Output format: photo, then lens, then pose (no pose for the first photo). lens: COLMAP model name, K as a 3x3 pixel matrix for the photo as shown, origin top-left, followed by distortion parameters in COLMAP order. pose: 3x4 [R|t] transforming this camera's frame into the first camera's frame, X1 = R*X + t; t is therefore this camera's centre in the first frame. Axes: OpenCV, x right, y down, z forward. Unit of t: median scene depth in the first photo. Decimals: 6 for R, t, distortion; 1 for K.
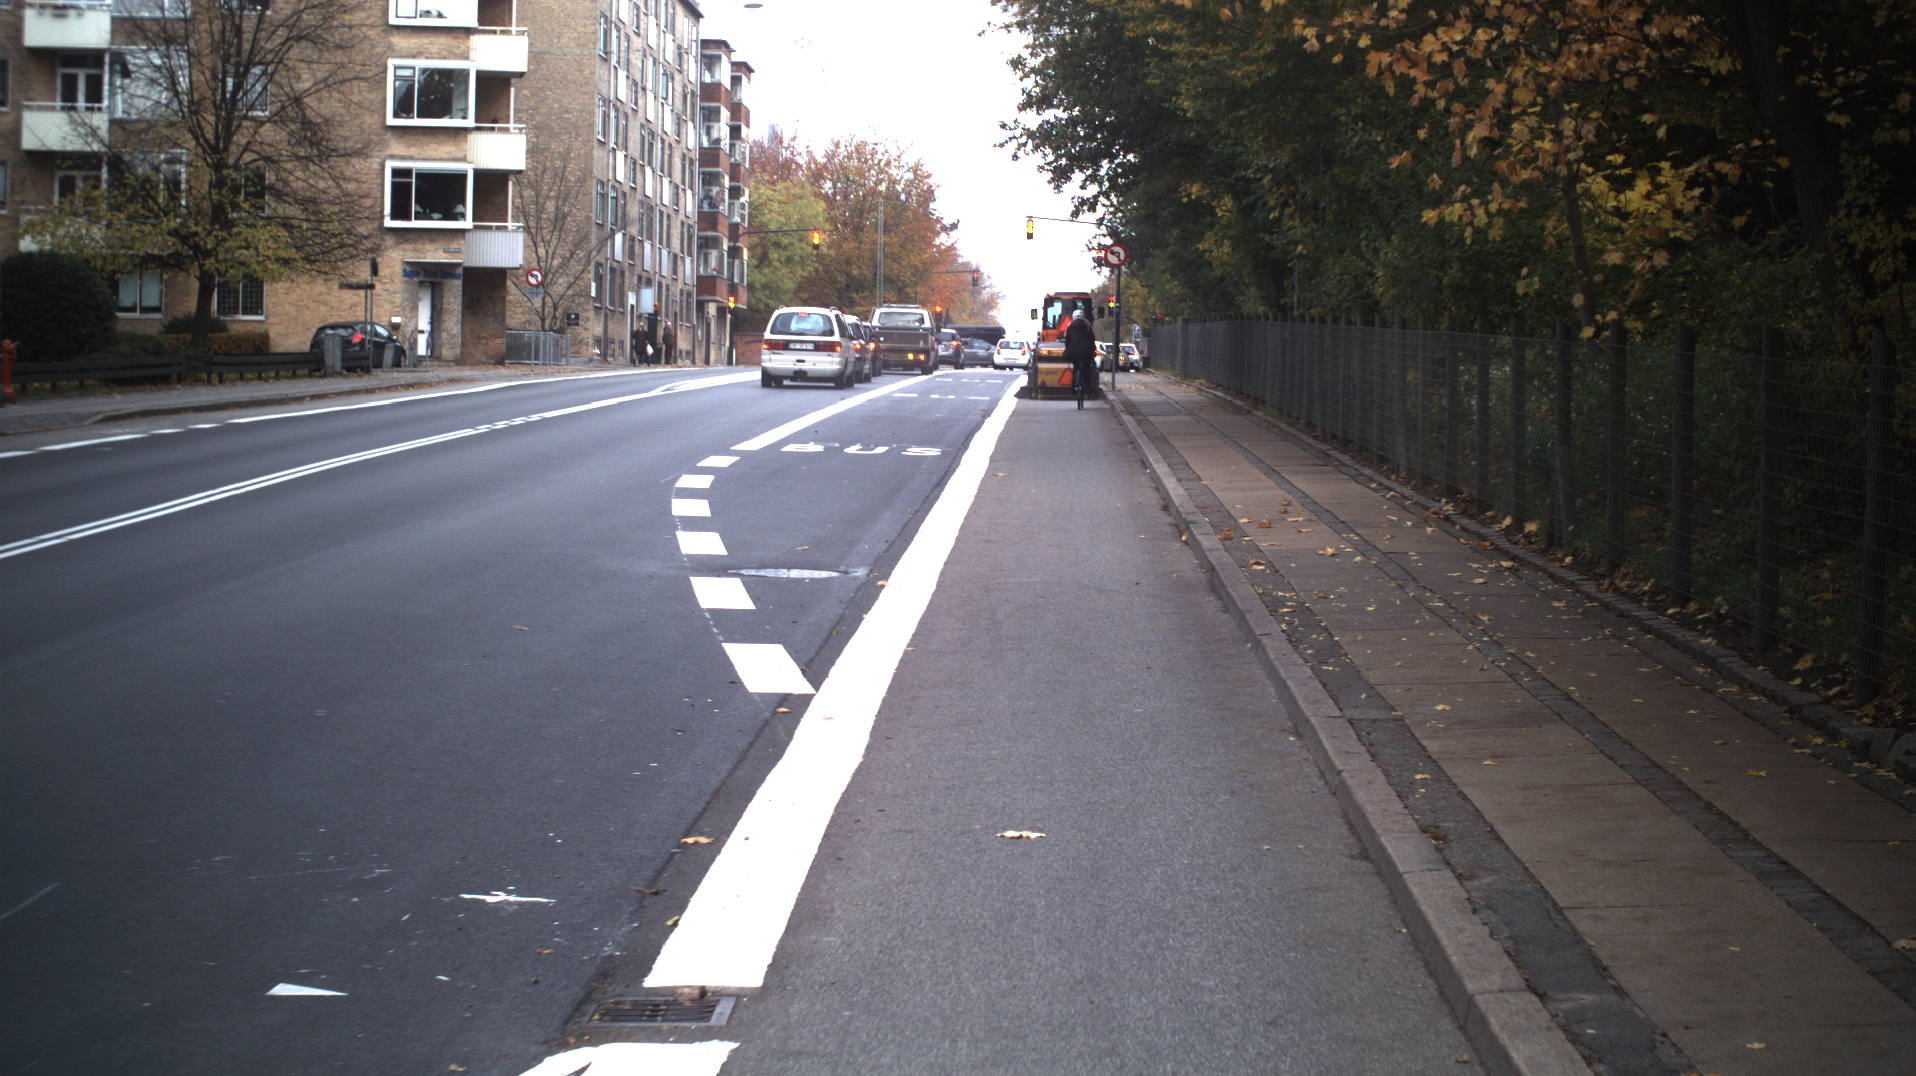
lens RADIAL K [[5577.2, 0, 958.0], [0, 5577.2, 538.0], [0, 0, 1]] dist [-0.525254, -0.483249]
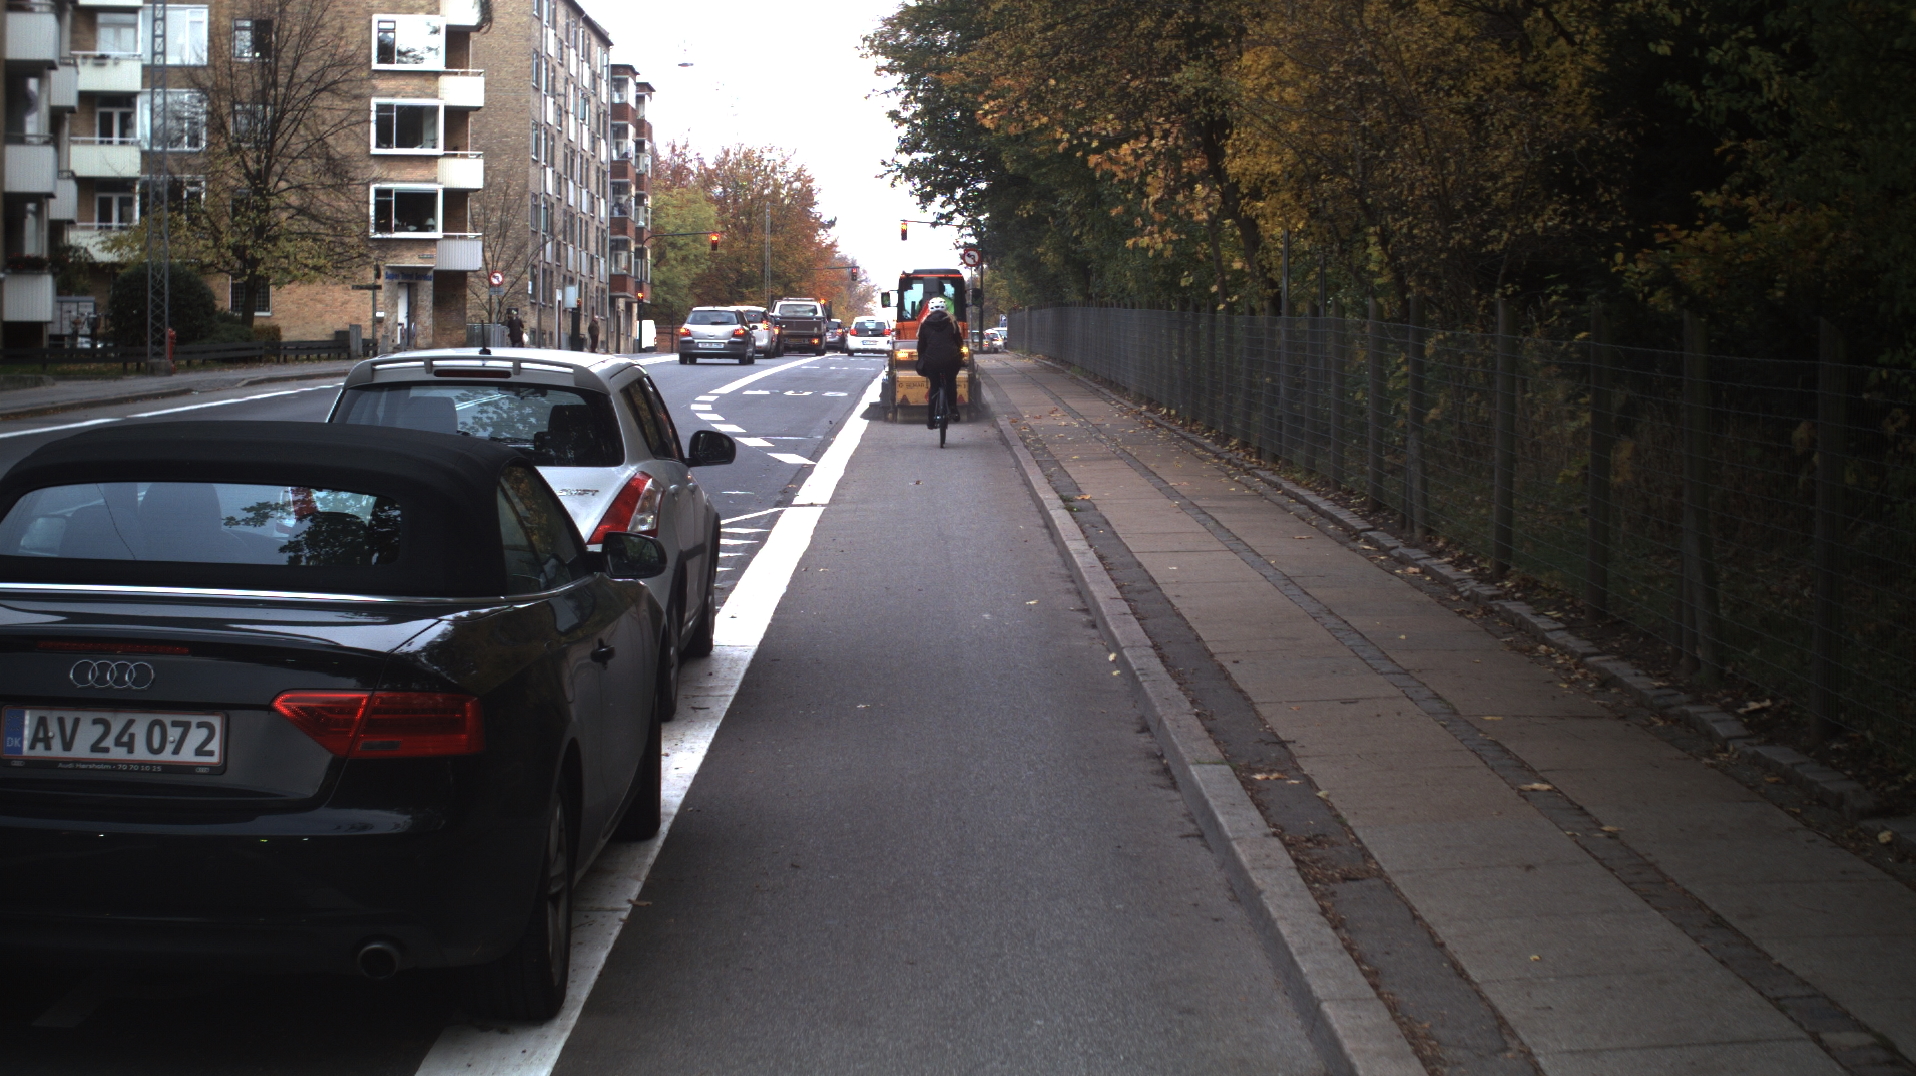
lens RADIAL K [[5577.2, 0, 958.0], [0, 5577.2, 538.0], [0, 0, 1]] dist [-0.525254, -0.483249]
pose [[0.999704, -0.010037, 0.022171, -0.002126], [0.010009, 0.999949, 0.001361, 0.006620], [-0.022184, -0.001139, 0.999753, -0.155348]]
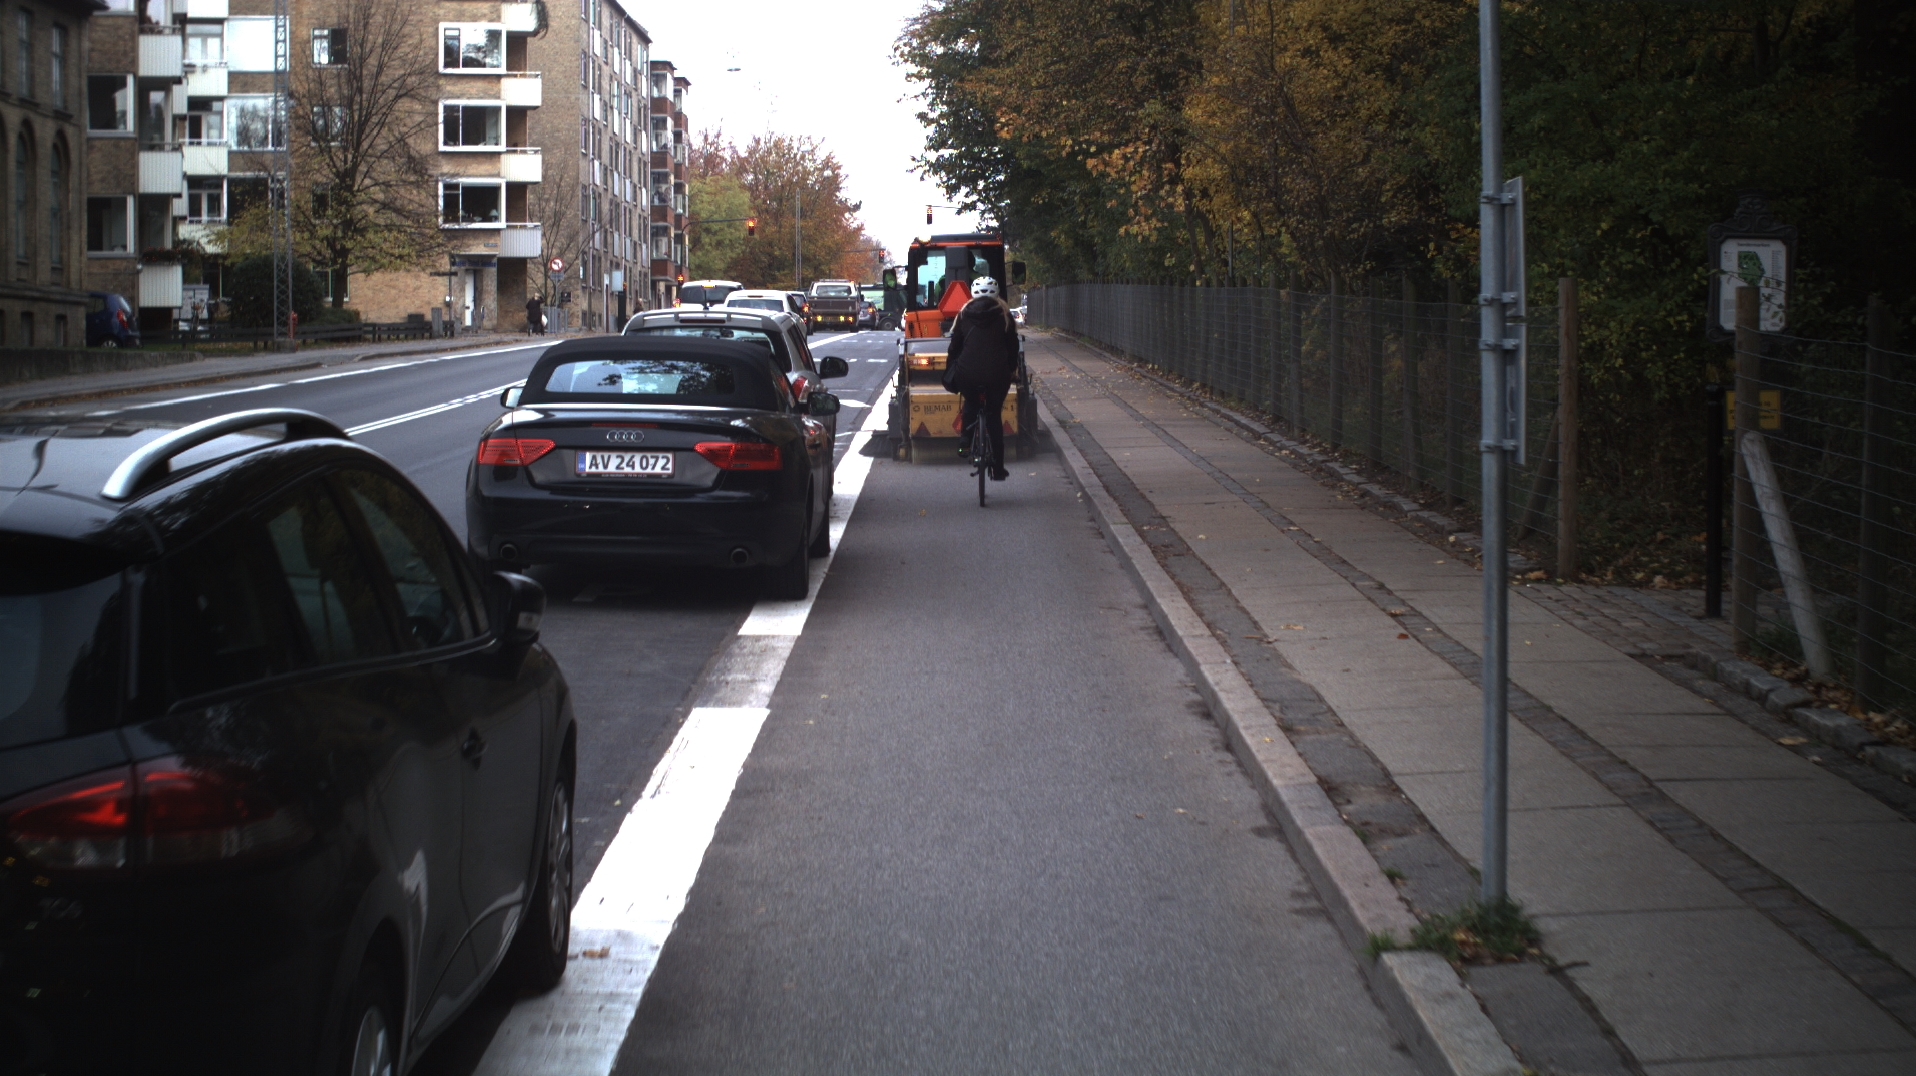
lens RADIAL K [[5577.2, 0, 958.0], [0, 5577.2, 538.0], [0, 0, 1]] dist [-0.525254, -0.483249]
pose [[0.999626, -0.020975, 0.017551, -0.003961], [0.020895, 0.999770, 0.004752, 0.010034], [-0.017647, -0.004383, 0.999835, -0.234063]]
